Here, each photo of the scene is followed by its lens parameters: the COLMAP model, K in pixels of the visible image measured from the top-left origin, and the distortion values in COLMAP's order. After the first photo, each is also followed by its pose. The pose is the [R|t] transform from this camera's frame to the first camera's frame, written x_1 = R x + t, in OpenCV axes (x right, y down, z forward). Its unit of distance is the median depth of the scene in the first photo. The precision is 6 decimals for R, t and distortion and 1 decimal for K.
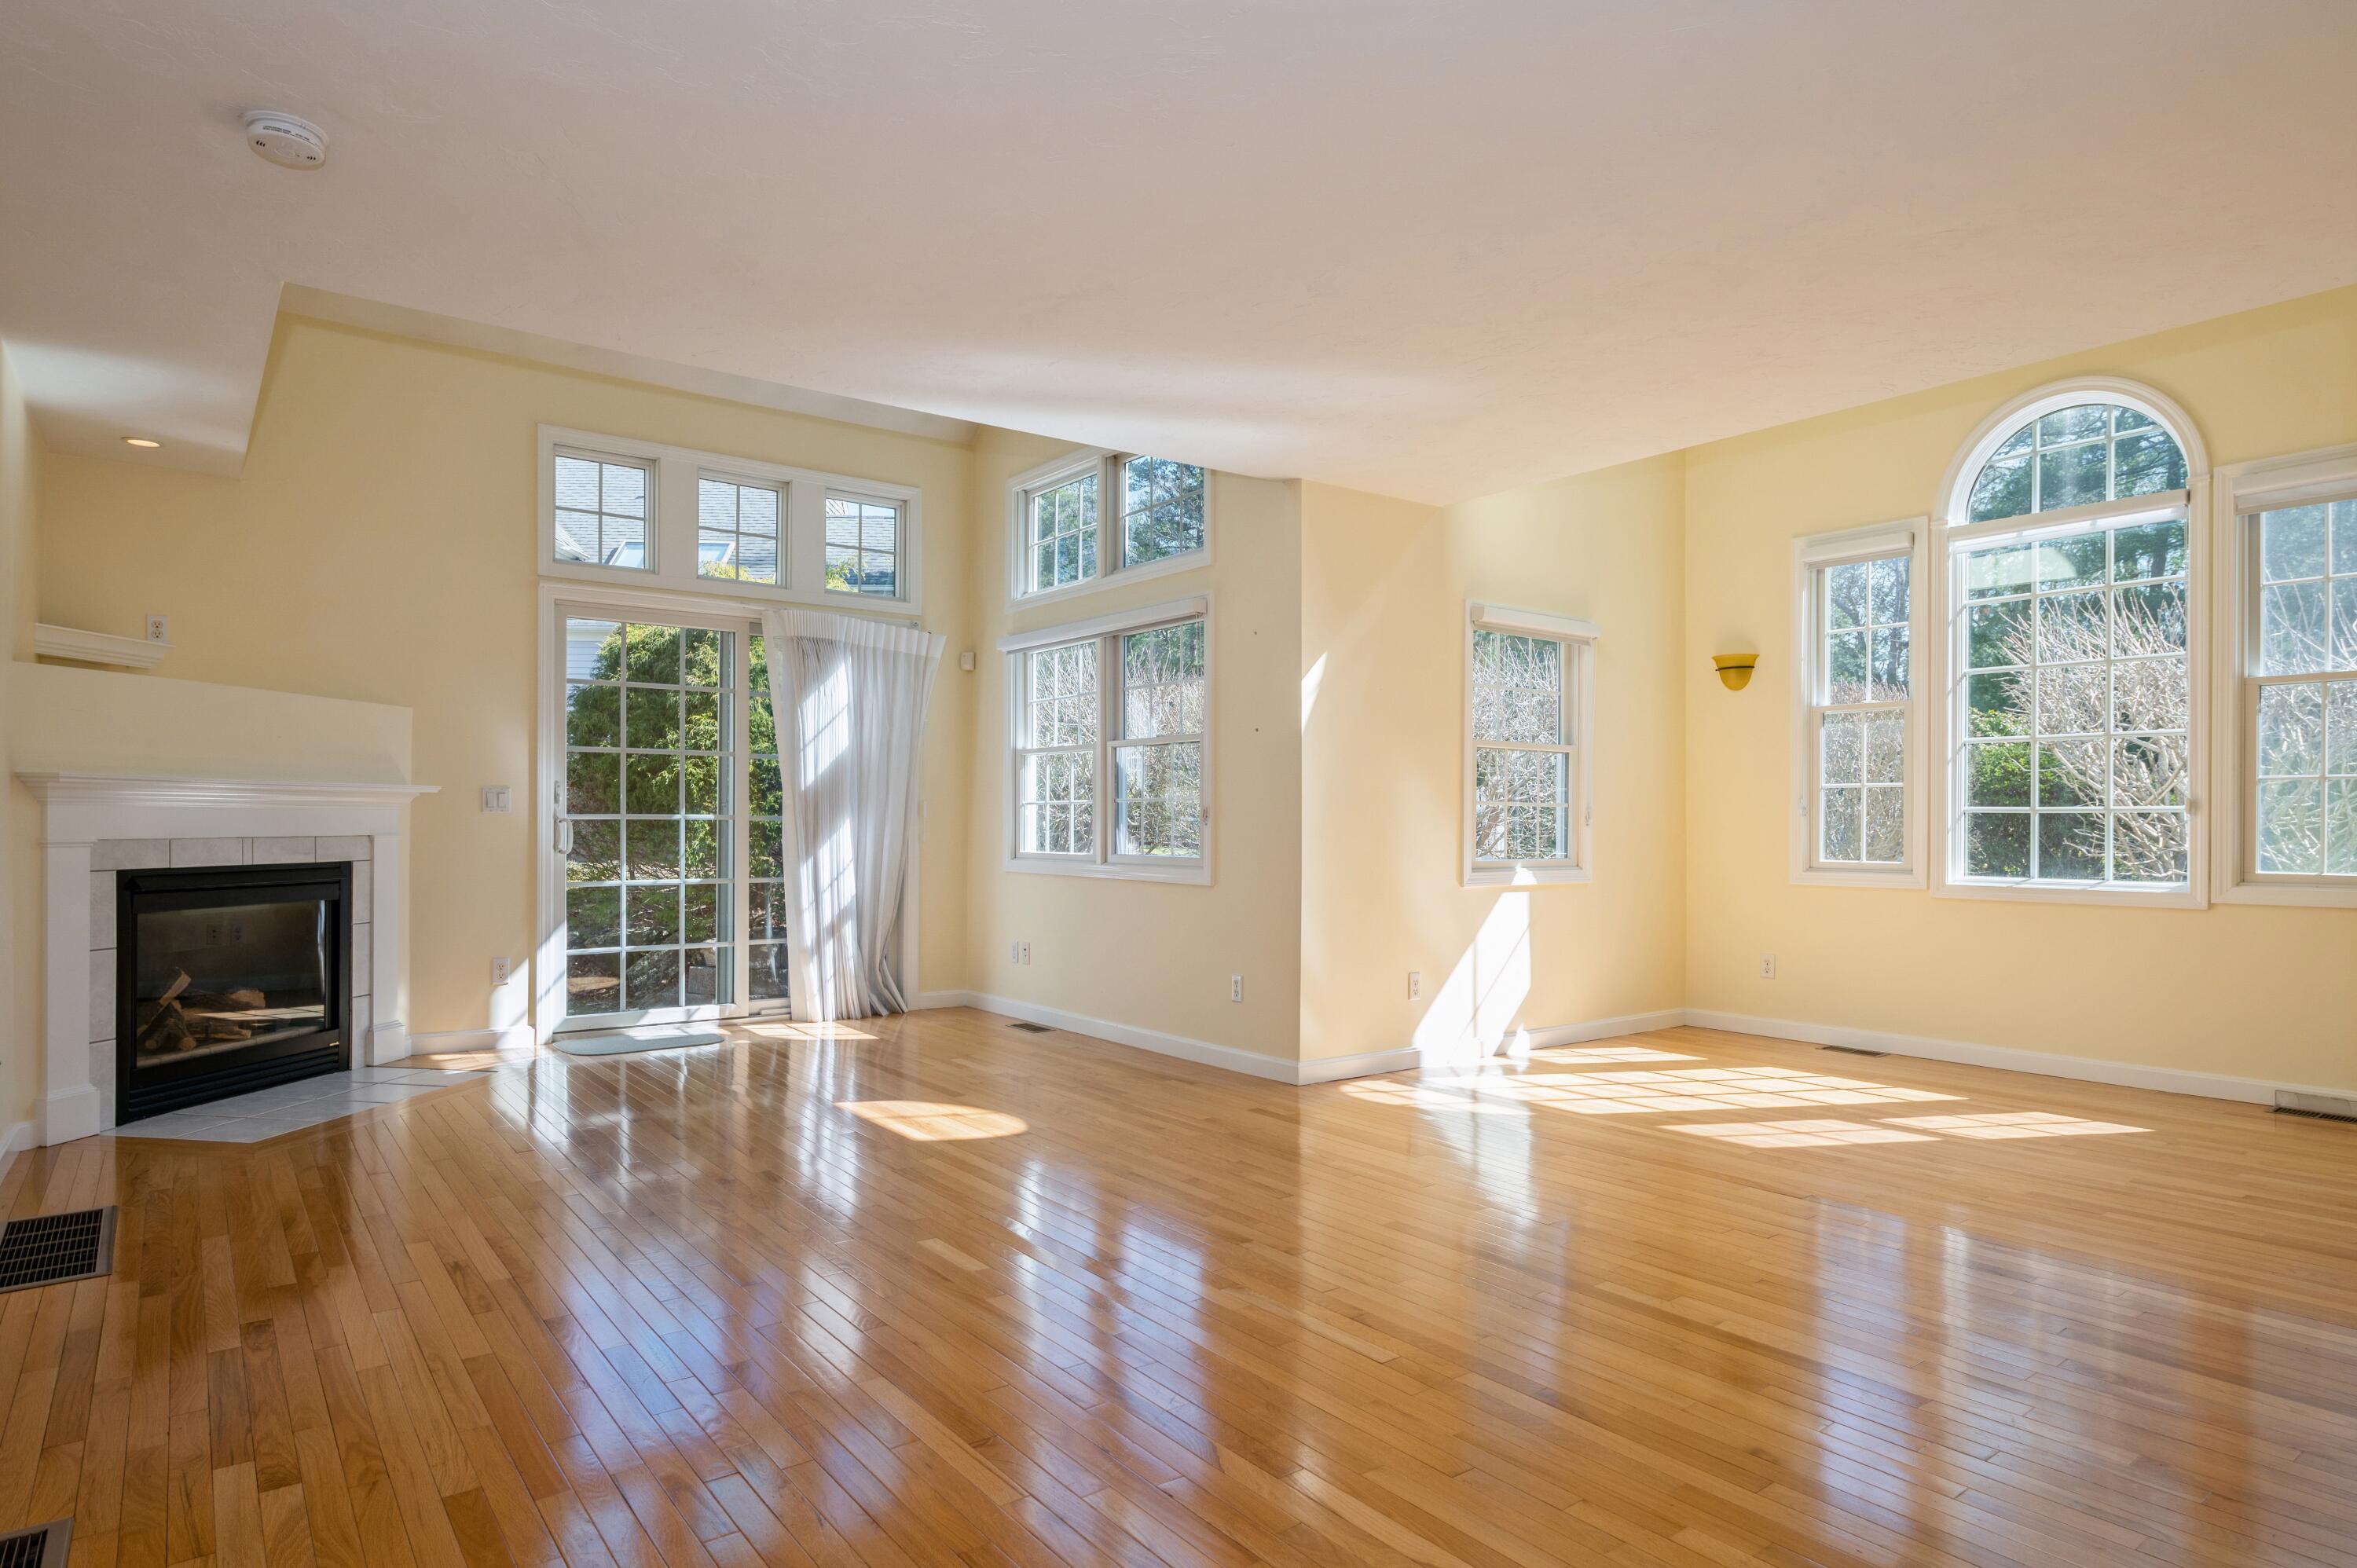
lens RADIAL K [[1299.8, 0, 1185.1], [0, 1299.8, 796.4], [0, 0, 1]] dist [0.006673, 0.001852]
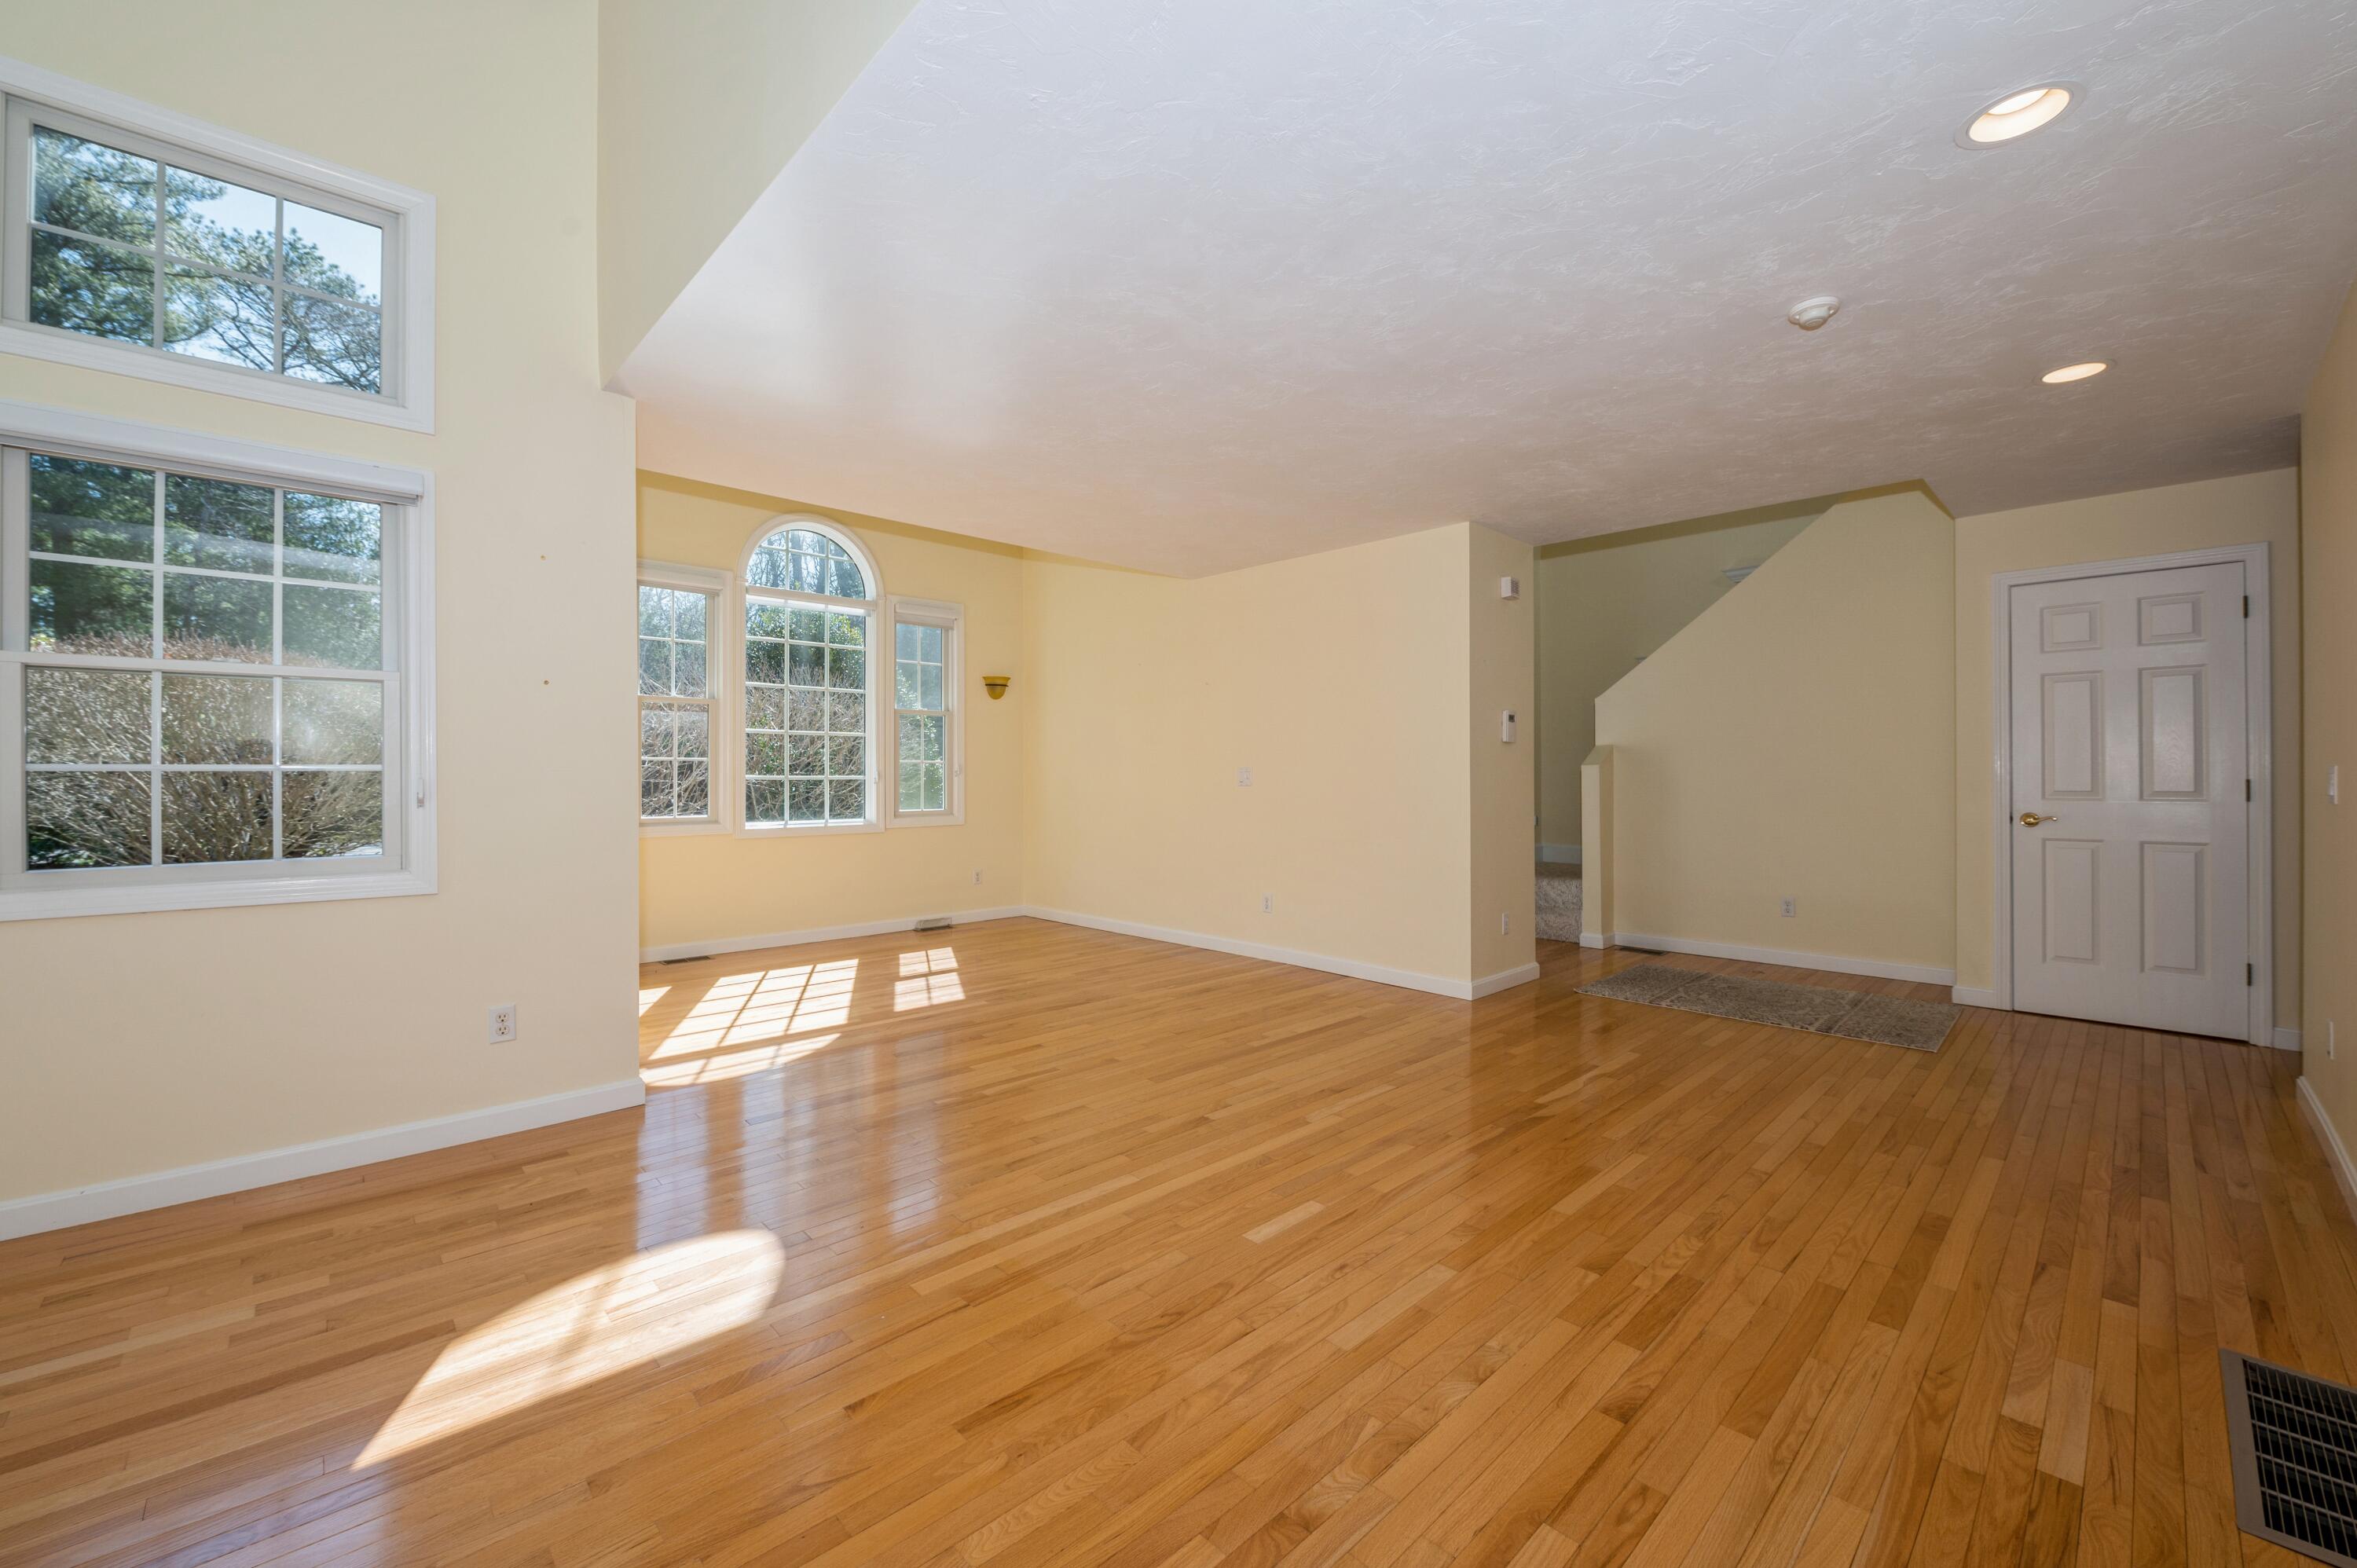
lens RADIAL K [[937.5, 0, 1185.4], [0, 937.5, 782.6], [0, 0, 1]] dist [-0.004873, -0.000573]
pose [[-0.112719, -0.006604, 0.993605, -1.119087], [-0.022389, 0.999741, 0.004105, 0.007777], [-0.993375, -0.021783, -0.112838, 1.452578]]
